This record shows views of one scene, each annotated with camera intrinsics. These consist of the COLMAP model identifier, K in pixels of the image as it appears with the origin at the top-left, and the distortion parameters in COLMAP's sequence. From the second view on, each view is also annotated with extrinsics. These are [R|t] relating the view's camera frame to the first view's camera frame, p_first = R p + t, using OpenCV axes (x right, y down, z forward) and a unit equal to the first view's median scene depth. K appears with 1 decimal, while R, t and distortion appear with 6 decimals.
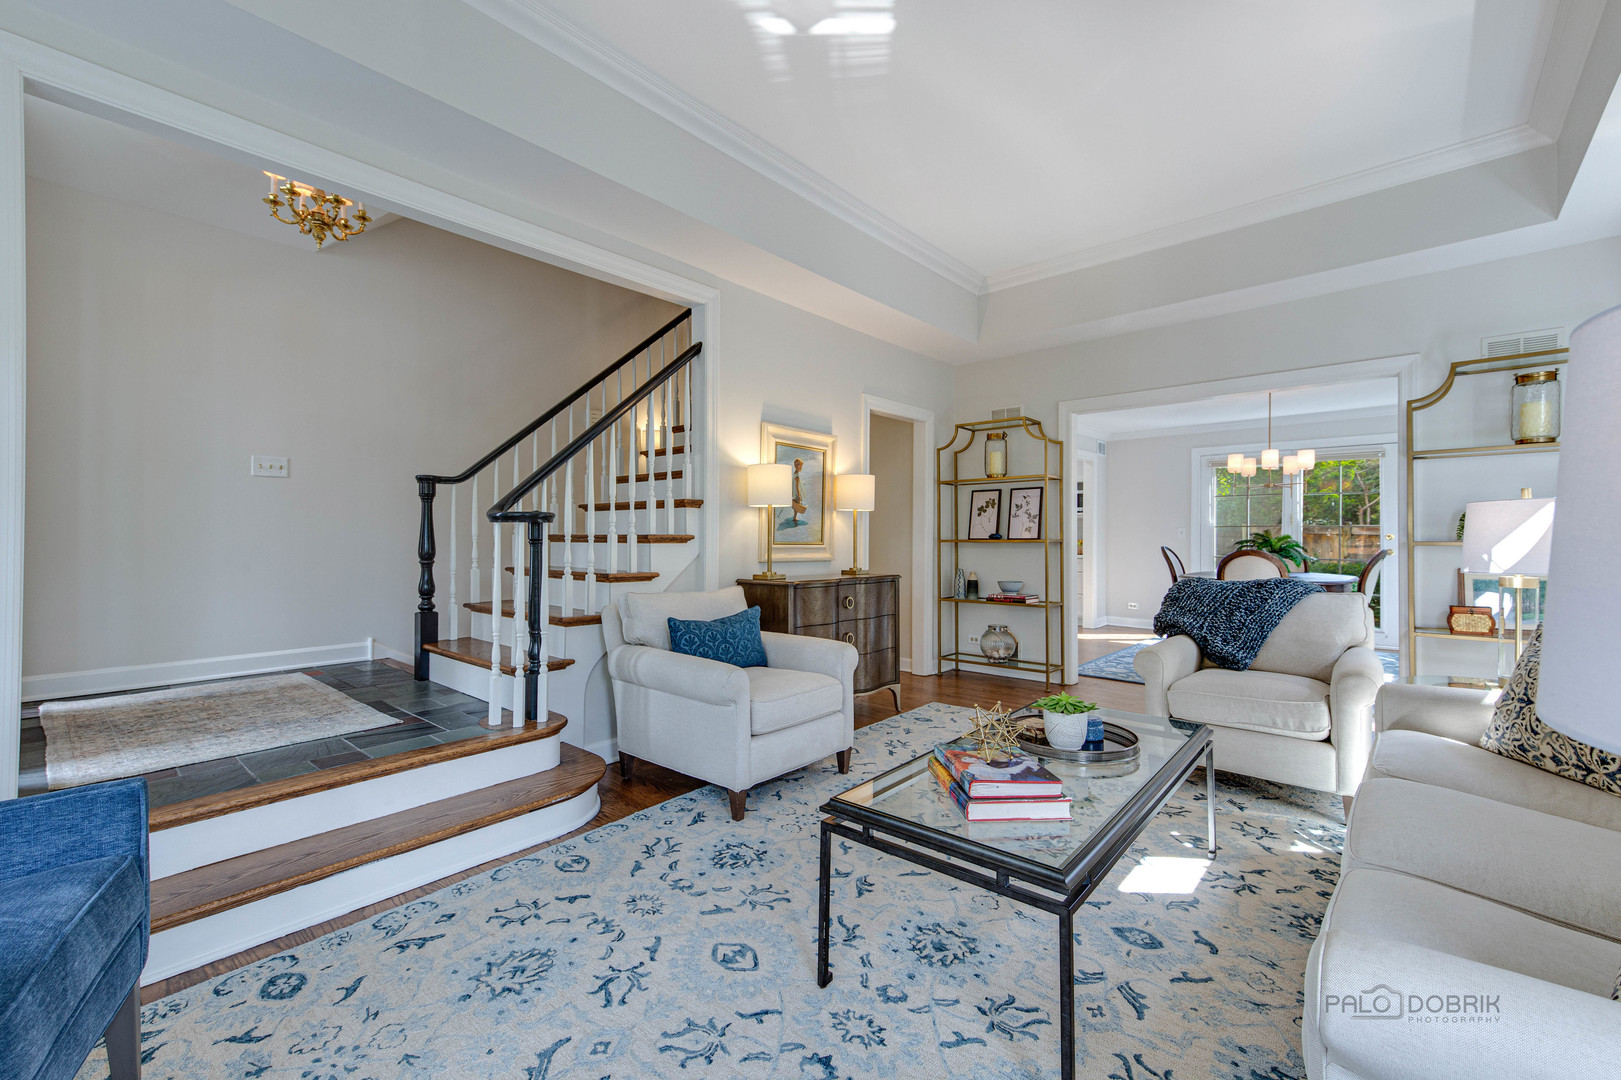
lens RADIAL K [[670.4, 0, 809.8], [0, 670.4, 538.3], [0, 0, 1]] dist [0.000029, 0.000002]
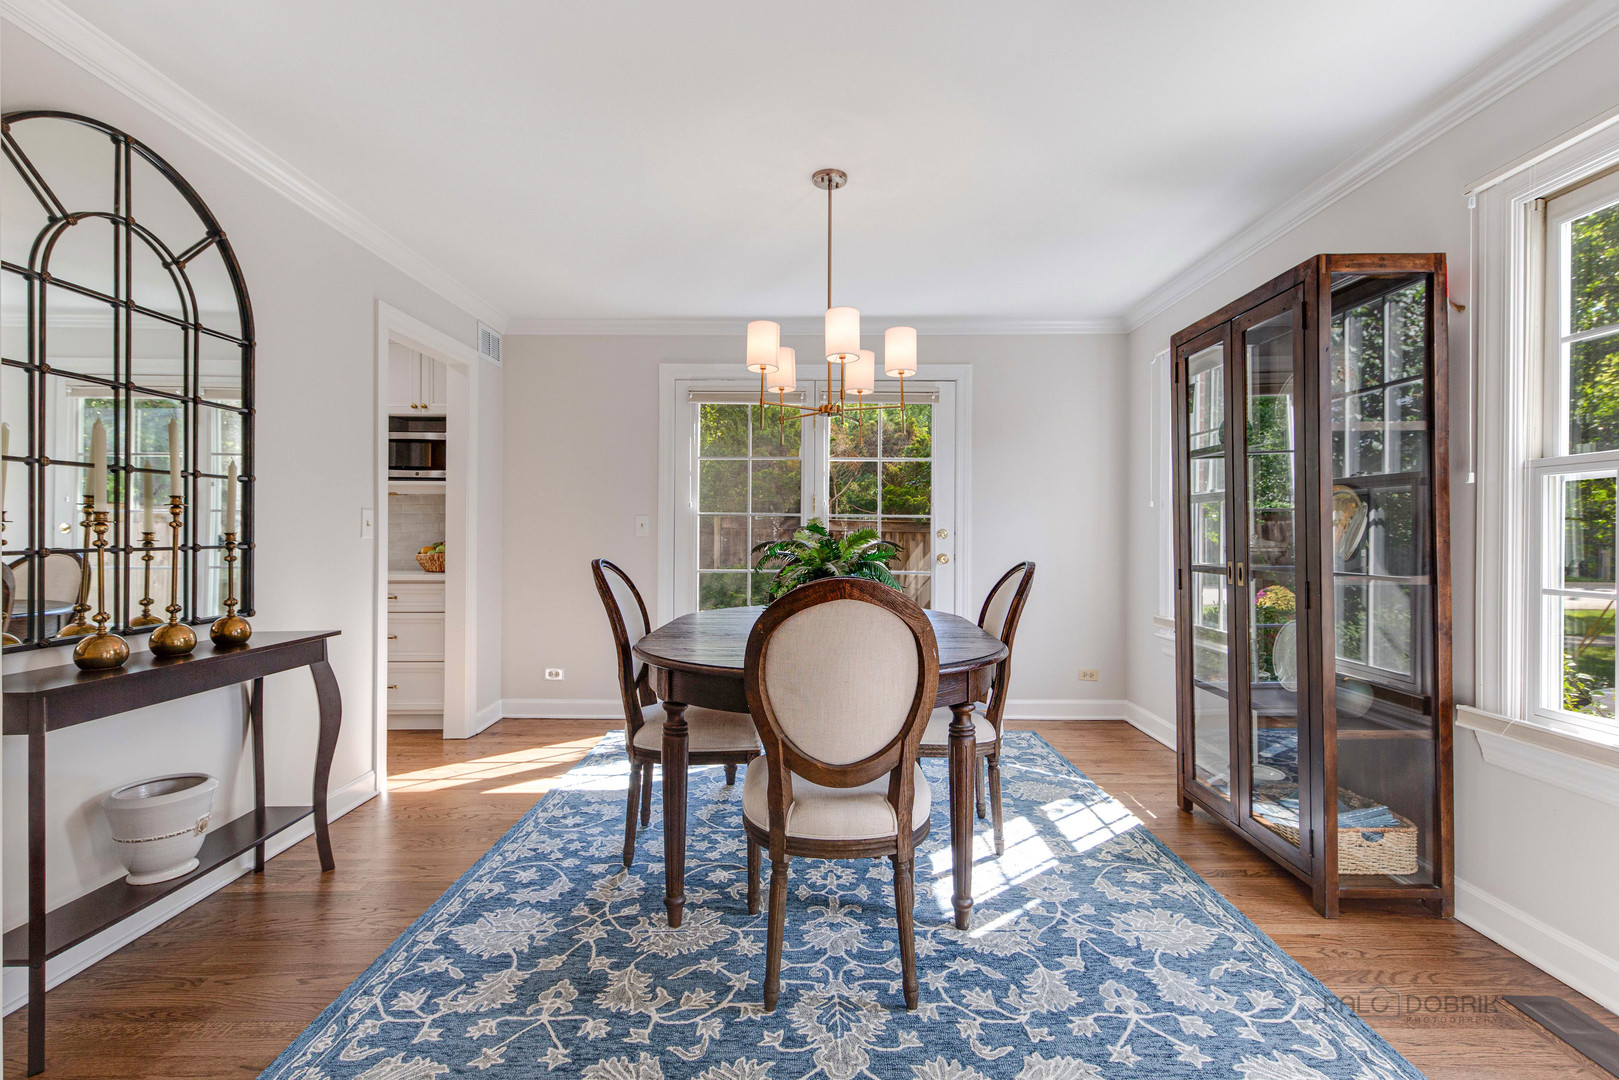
lens RADIAL K [[828.8, 0, 811.2], [0, 828.8, 527.4], [0, 0, 1]] dist [0.043081, 0.000279]
pose [[0.764653, -0.000906, 0.644442, 0.233694], [0.006389, 0.999961, -0.006175, -0.001008], [-0.644411, 0.008840, 0.764628, 0.415550]]
